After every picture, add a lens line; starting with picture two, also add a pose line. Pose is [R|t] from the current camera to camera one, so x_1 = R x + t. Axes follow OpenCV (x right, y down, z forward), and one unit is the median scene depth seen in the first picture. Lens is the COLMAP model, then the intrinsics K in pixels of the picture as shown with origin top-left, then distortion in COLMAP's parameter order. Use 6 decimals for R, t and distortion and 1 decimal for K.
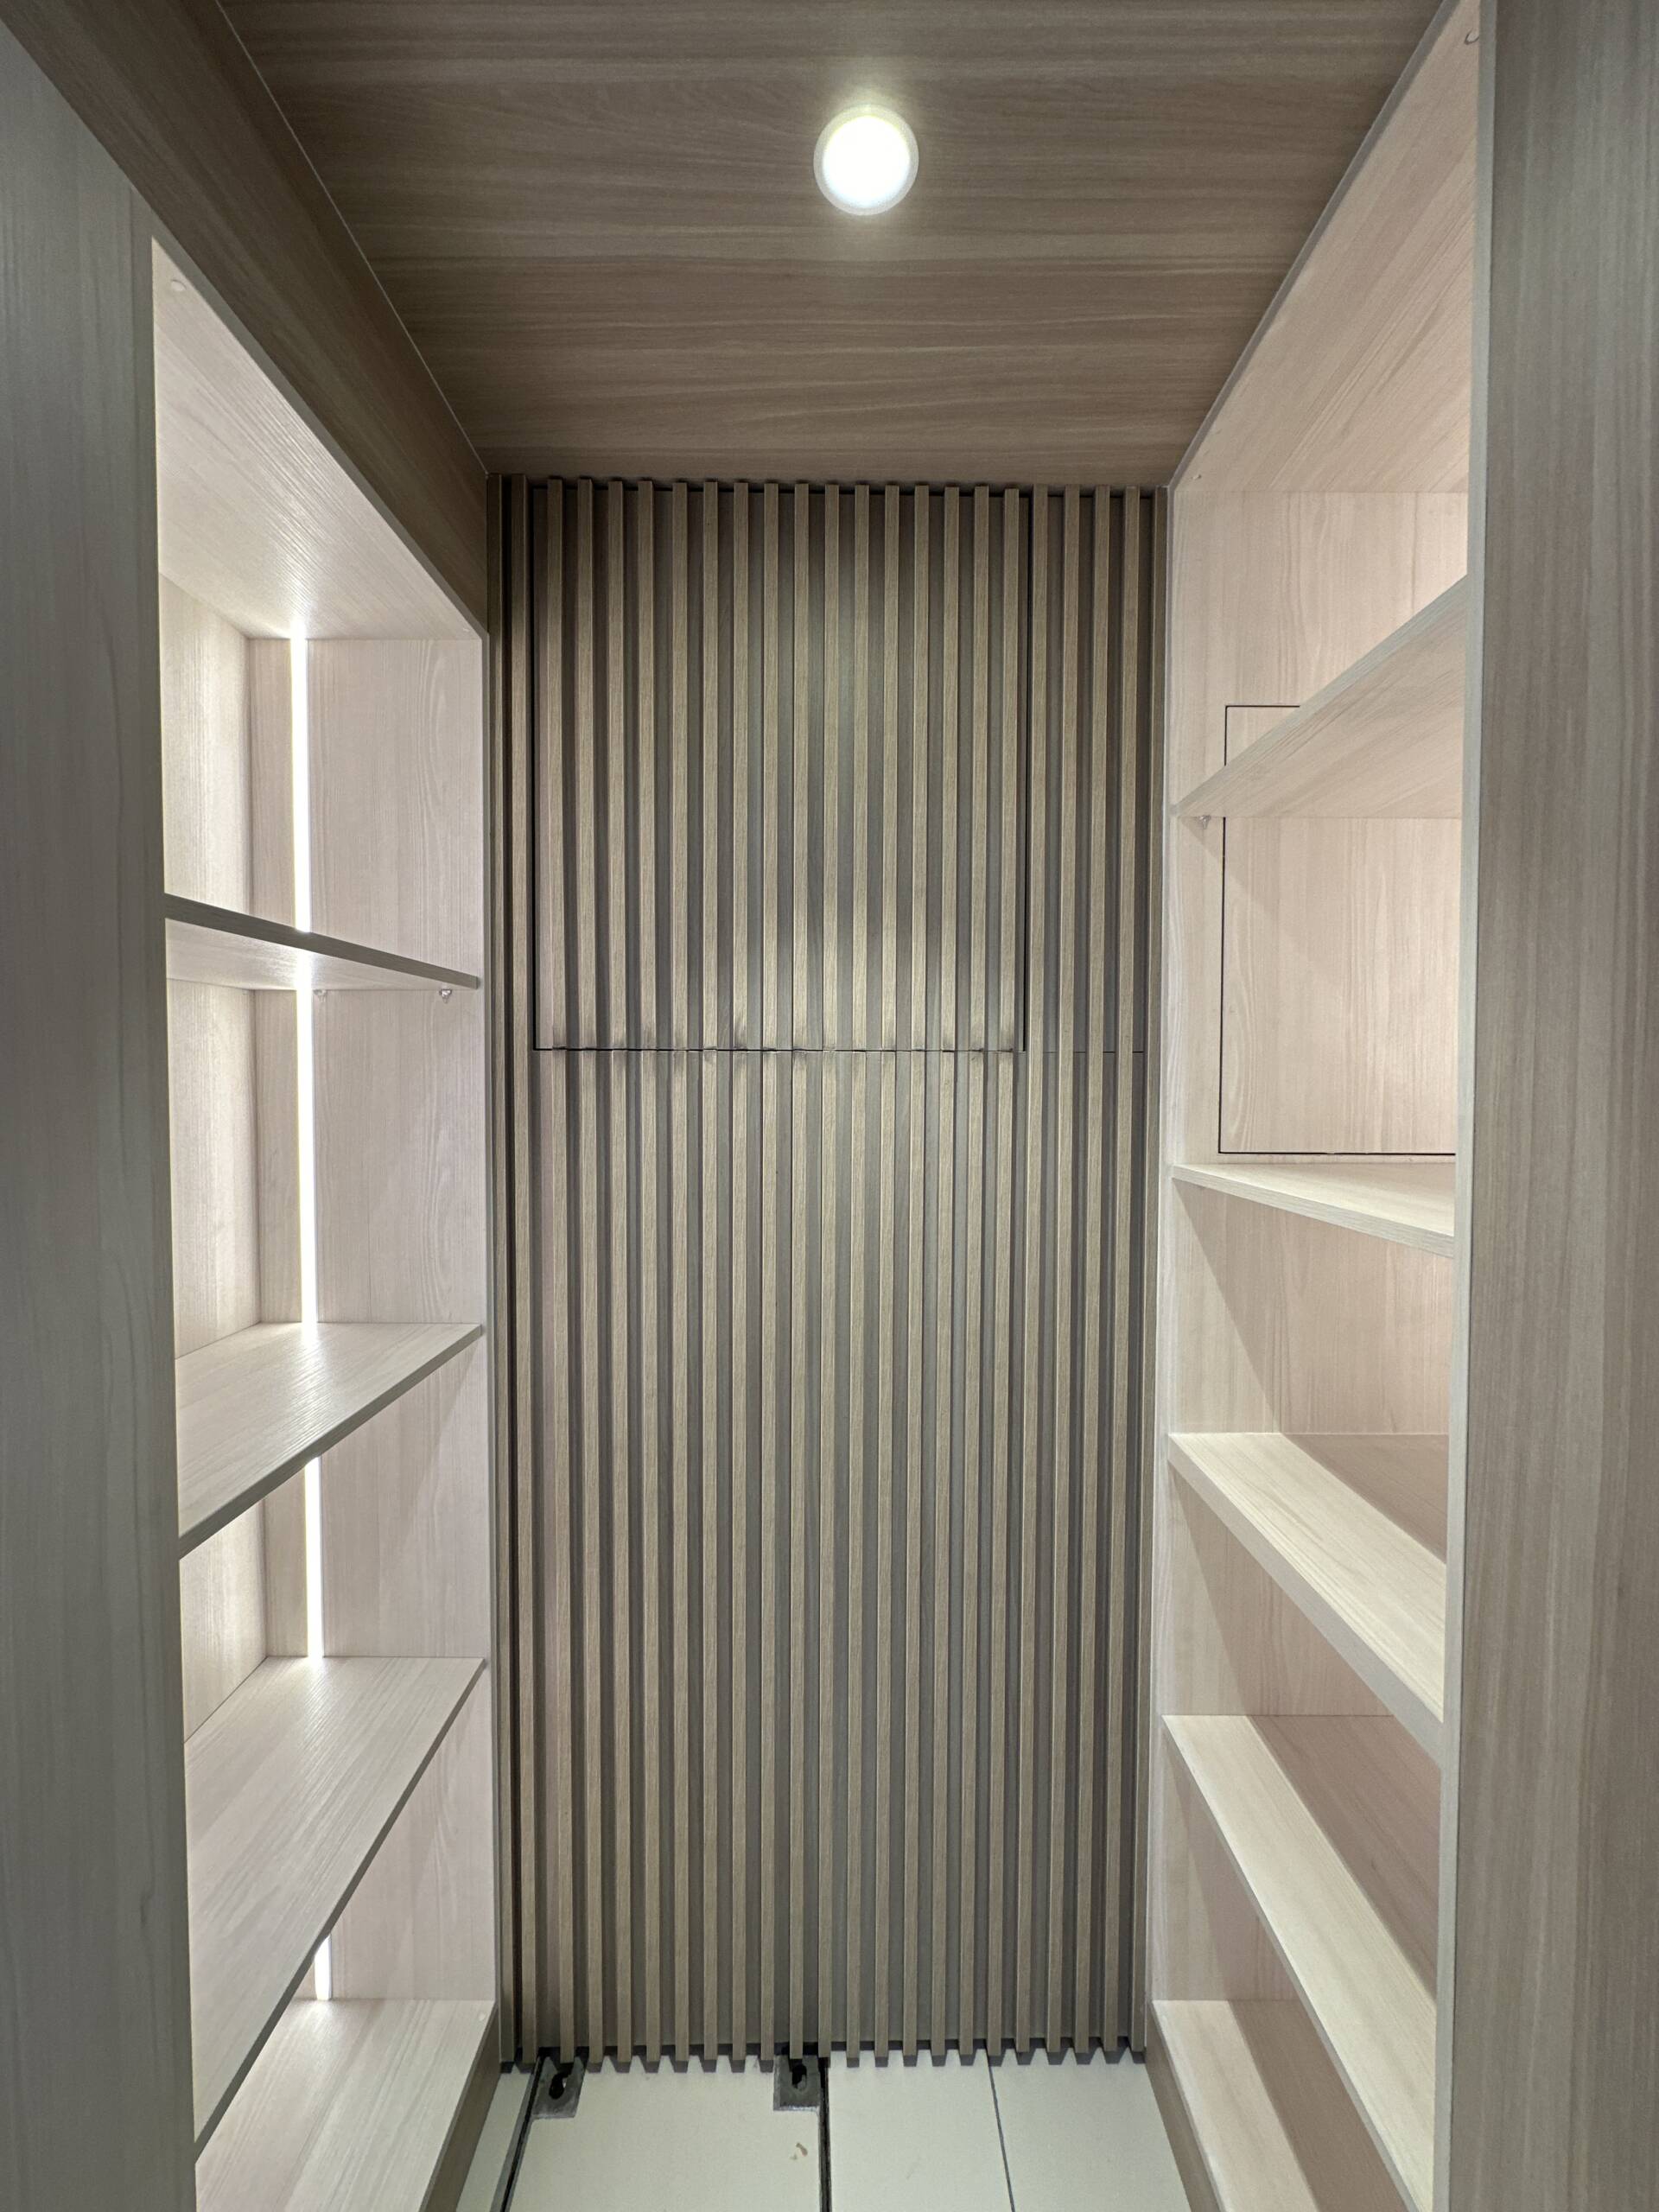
lens RADIAL K [[882.2, 0, 828.1], [0, 882.2, 1102.0], [0, 0, 1]] dist [-0.001604, -0.000144]
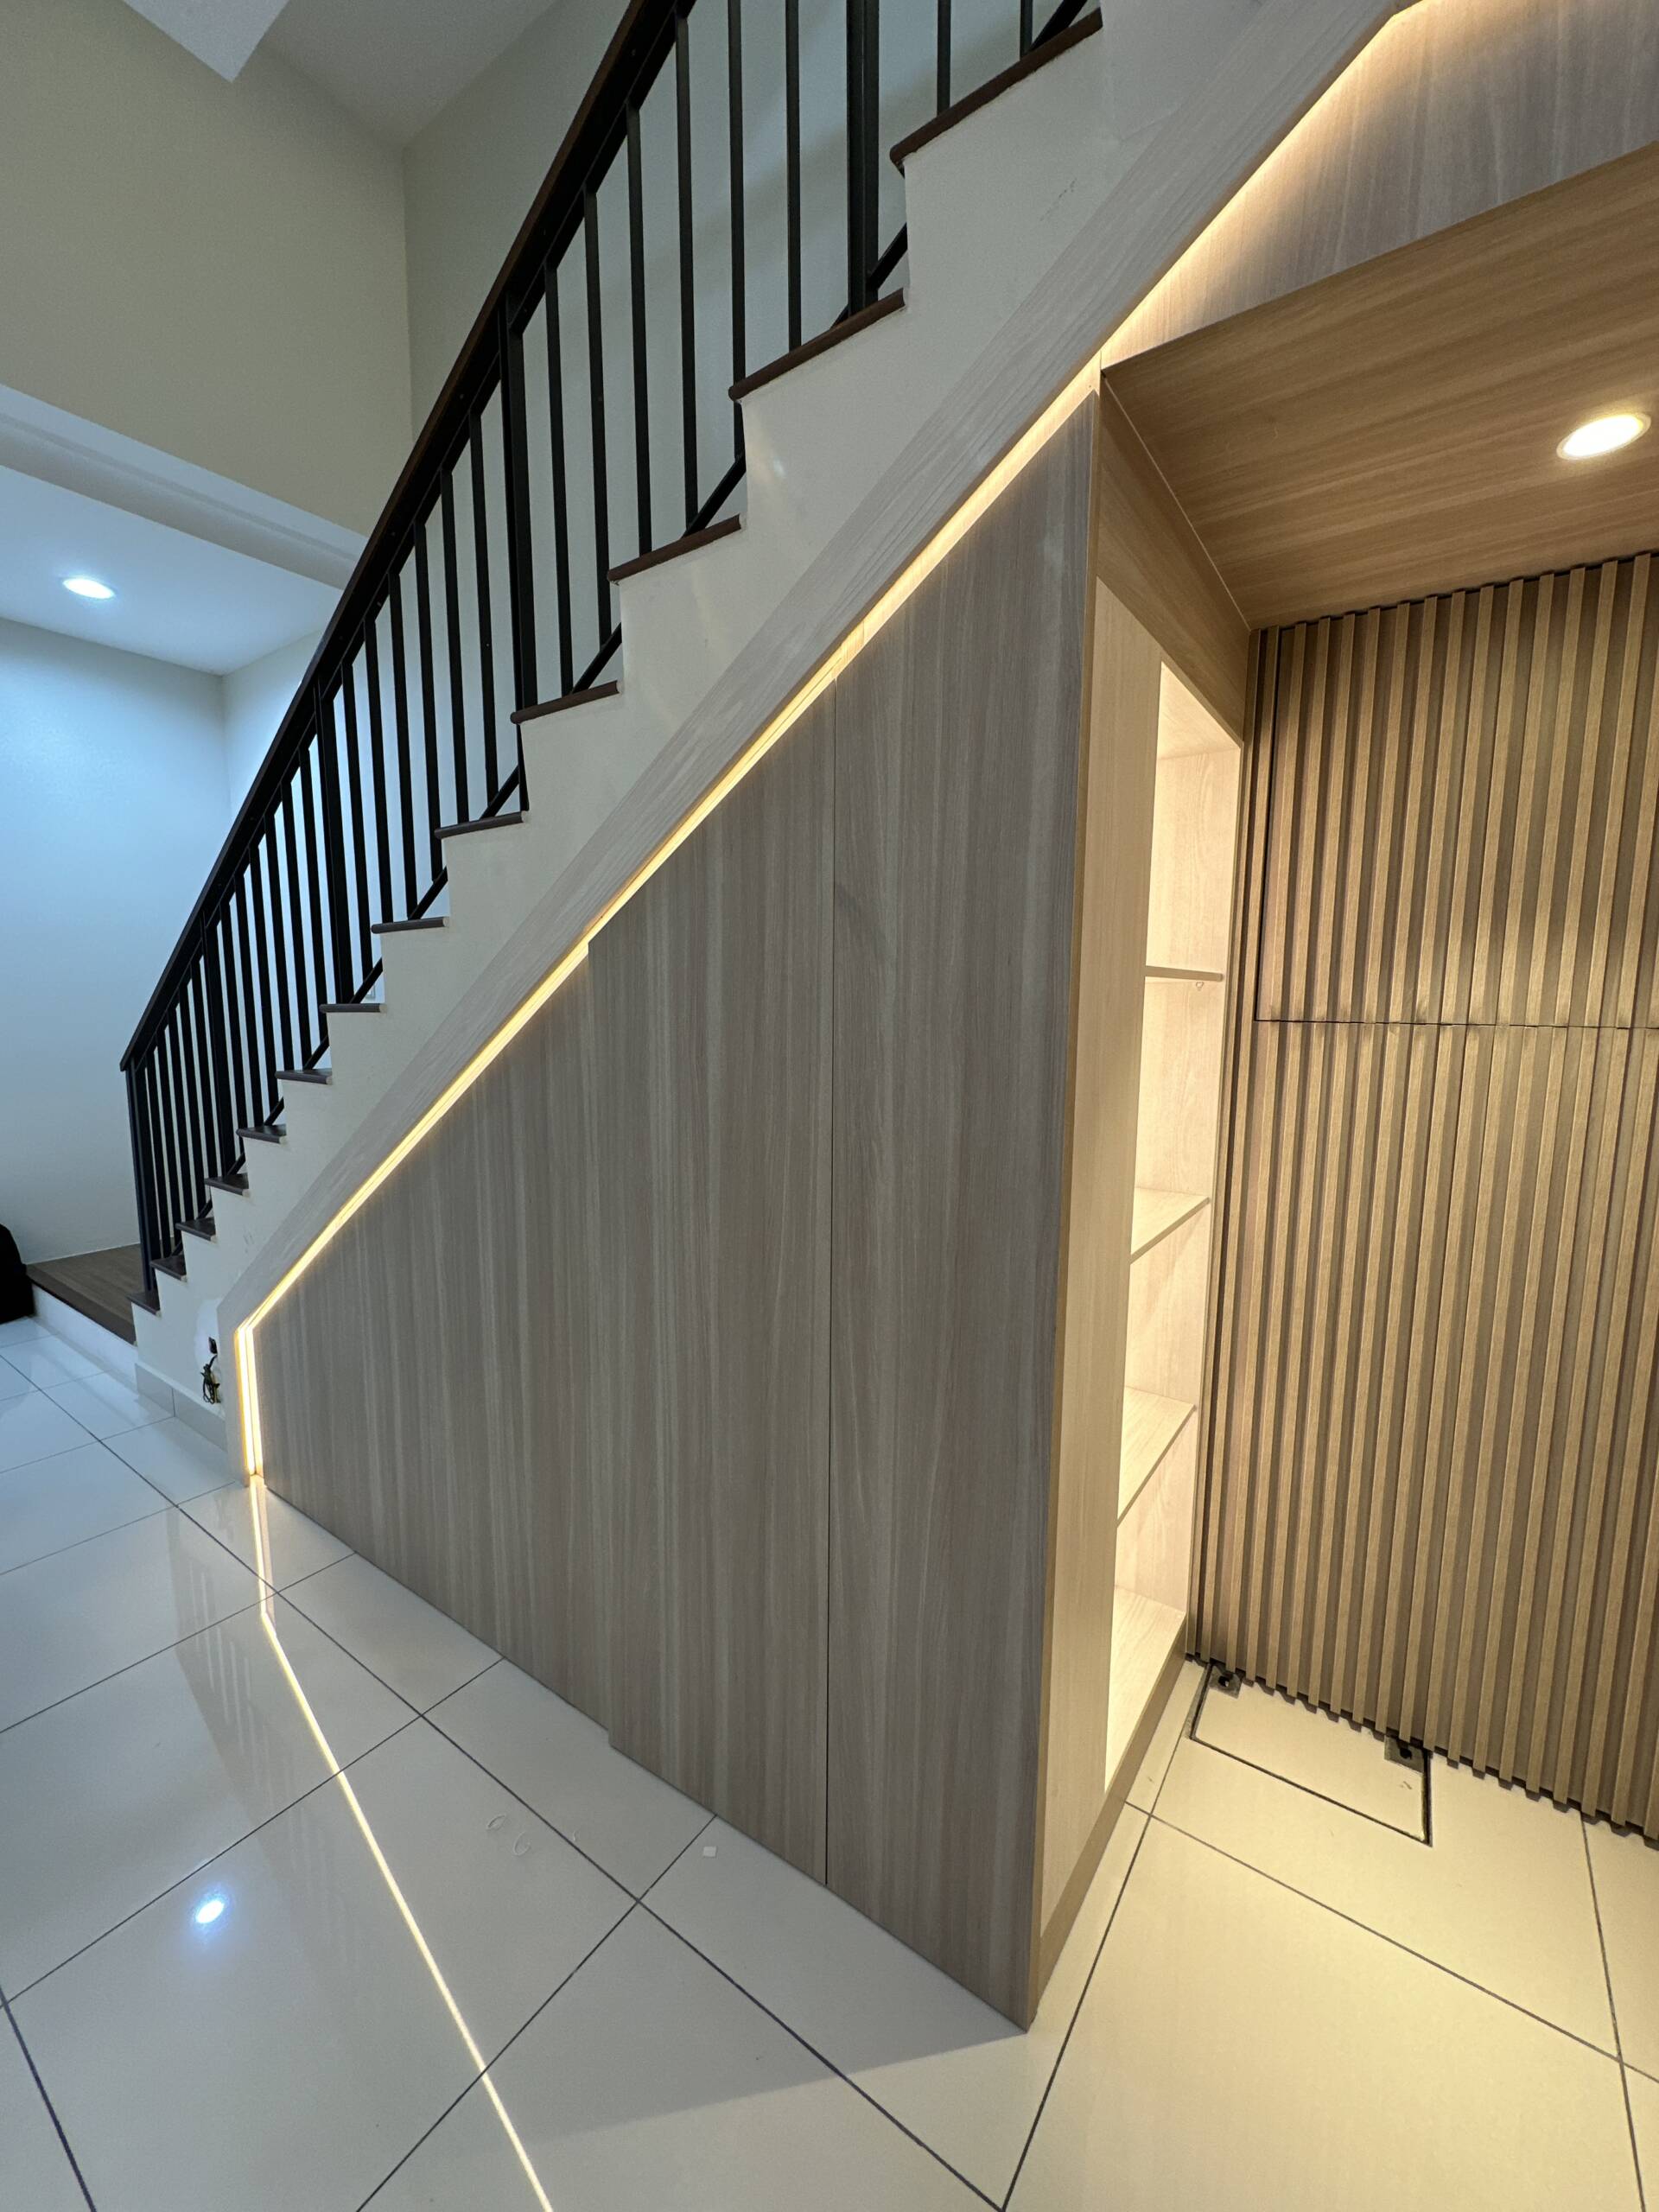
lens RADIAL K [[882.2, 0, 833.5], [0, 882.2, 1105.1], [0, 0, 1]] dist [-0.001604, -0.000144]
pose [[0.815503, 0.073366, -0.574083, -0.048193], [-0.025848, 0.995560, 0.090511, -0.033594], [0.578175, -0.058973, 0.813779, -0.636994]]
